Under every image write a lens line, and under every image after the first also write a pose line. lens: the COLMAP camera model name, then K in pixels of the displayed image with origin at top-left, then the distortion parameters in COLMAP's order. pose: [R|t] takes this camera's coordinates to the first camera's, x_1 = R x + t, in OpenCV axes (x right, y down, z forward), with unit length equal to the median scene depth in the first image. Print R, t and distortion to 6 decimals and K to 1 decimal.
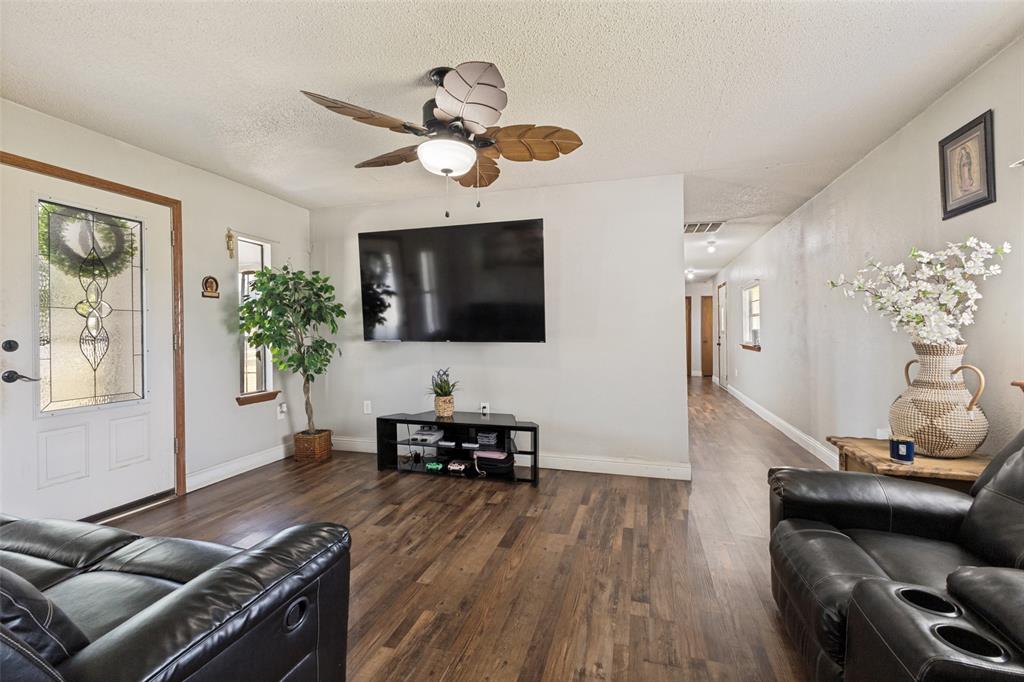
lens RADIAL K [[438.8, 0, 513.9], [0, 438.8, 335.1], [0, 0, 1]] dist [0.000755, 0.000096]
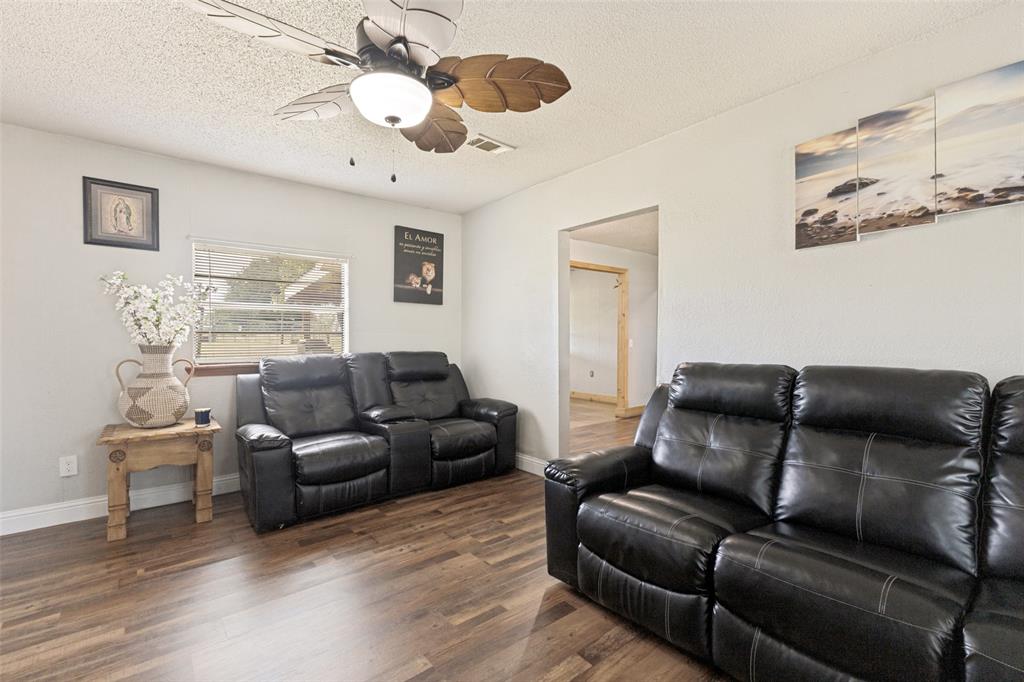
lens RADIAL K [[451.2, 0, 517.9], [0, 451.2, 341.5], [0, 0, 1]] dist [-0.000377, -0.000040]
pose [[-0.830359, -0.001349, 0.557227, -0.485920], [0.005916, 0.999919, 0.011236, -0.001630], [-0.557197, 0.012626, -0.830284, 0.973805]]
